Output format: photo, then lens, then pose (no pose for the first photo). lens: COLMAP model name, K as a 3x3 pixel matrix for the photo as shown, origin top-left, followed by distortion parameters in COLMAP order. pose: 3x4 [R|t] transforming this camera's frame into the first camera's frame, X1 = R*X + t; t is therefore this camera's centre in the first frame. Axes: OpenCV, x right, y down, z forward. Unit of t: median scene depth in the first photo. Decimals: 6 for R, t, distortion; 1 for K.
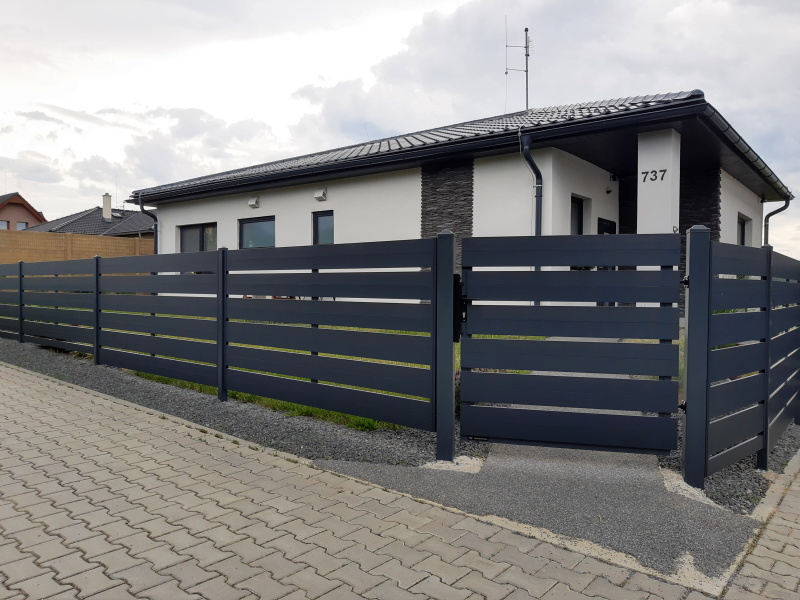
lens RADIAL K [[595.0, 0, 401.0], [0, 595.0, 306.9], [0, 0, 1]] dist [0.013588, -0.035943]
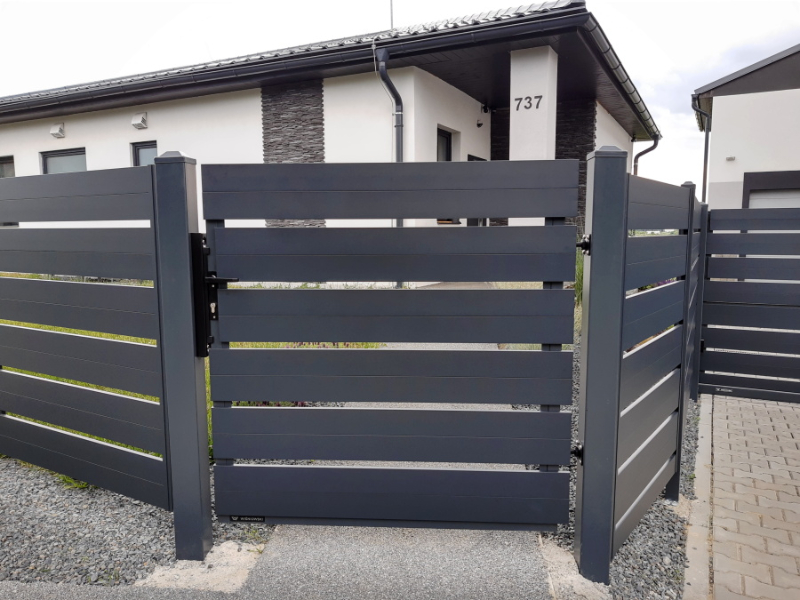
lens RADIAL K [[595.0, 0, 401.0], [0, 595.0, 306.9], [0, 0, 1]] dist [0.013588, -0.035943]
pose [[0.980624, -0.035474, 0.192659, 0.069794], [0.016708, 0.995029, 0.098172, -0.015683], [-0.195184, -0.093051, 0.976342, 0.171943]]
